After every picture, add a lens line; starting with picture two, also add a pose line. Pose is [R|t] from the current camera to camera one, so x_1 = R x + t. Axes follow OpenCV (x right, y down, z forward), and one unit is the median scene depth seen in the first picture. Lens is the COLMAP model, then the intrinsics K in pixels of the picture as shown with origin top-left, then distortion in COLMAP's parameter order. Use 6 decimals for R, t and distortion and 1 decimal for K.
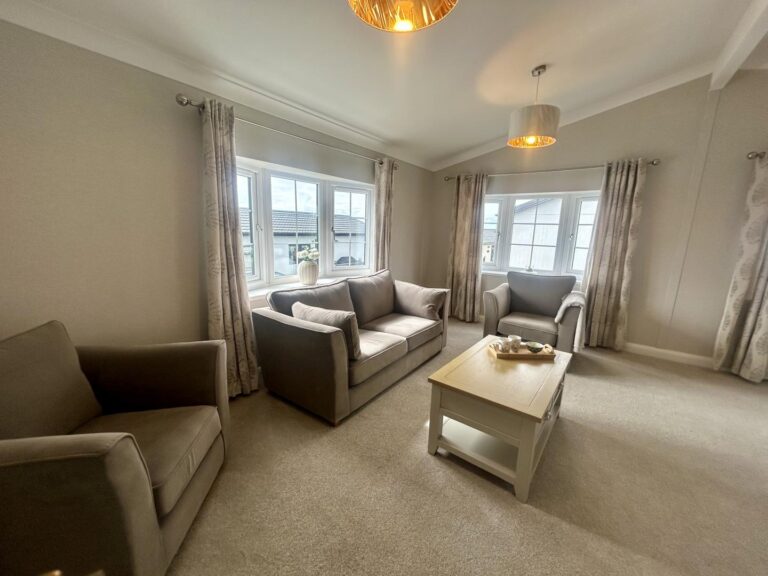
lens RADIAL K [[311.2, 0, 385.1], [0, 311.2, 289.5], [0, 0, 1]] dist [-0.000387, -0.000130]
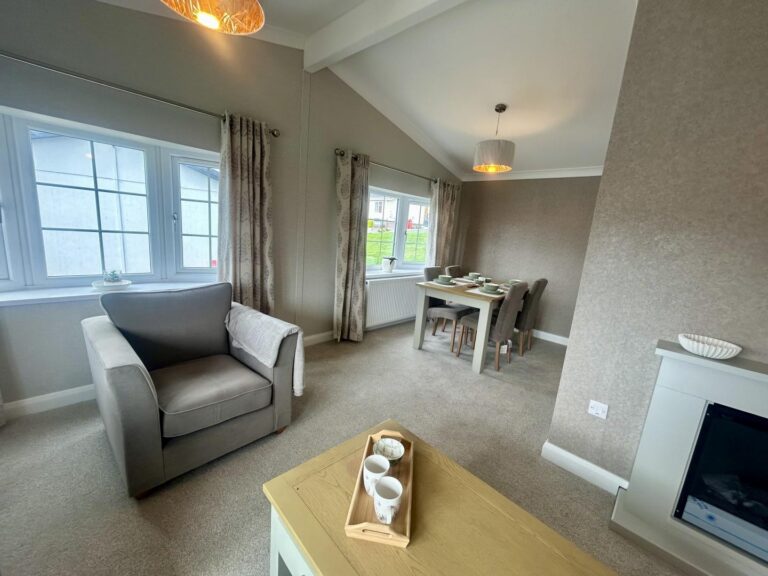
lens RADIAL K [[311.2, 0, 385.1], [0, 311.2, 289.5], [0, 0, 1]] dist [-0.000387, -0.000130]
pose [[0.131887, -0.208341, 0.969123, 0.010998], [0.111753, 0.974556, 0.194300, -0.124328], [-0.984945, 0.082676, 0.151814, 0.597662]]
